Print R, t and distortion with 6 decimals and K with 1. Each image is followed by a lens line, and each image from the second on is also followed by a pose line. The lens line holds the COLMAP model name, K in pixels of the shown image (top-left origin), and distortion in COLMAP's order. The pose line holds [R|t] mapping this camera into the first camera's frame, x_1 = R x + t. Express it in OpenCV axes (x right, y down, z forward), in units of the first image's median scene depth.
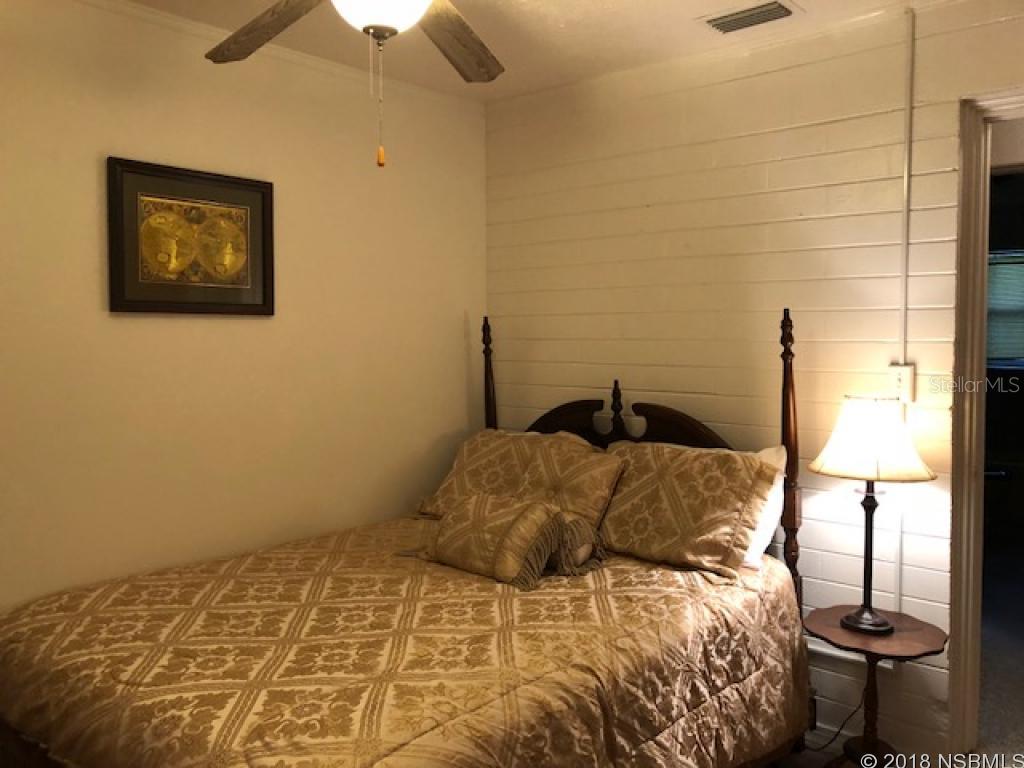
lens RADIAL K [[830.9, 0, 512.0], [0, 830.9, 384.0], [0, 0, 1]] dist [0.006133, -0.000218]
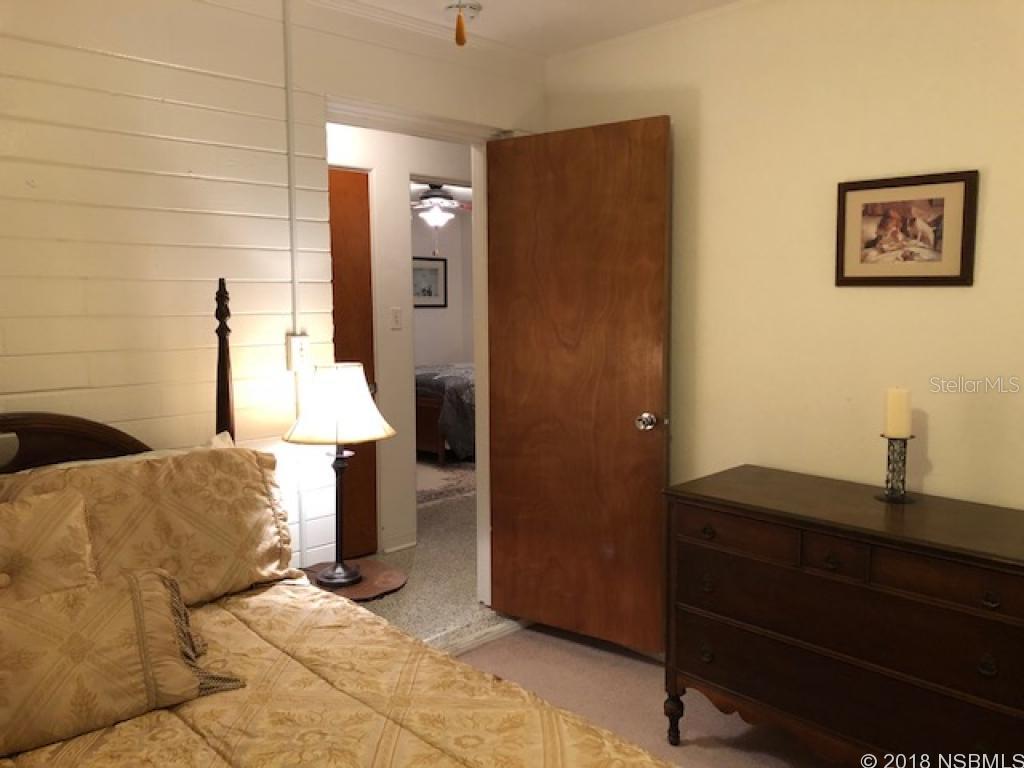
lens RADIAL K [[830.9, 0, 512.0], [0, 830.9, 384.0], [0, 0, 1]] dist [0.006133, -0.000218]
pose [[0.049141, -0.094440, 0.994317, -0.572570], [0.082401, 0.992509, 0.090196, -0.034170], [-0.995387, 0.077500, 0.056555, 0.672638]]
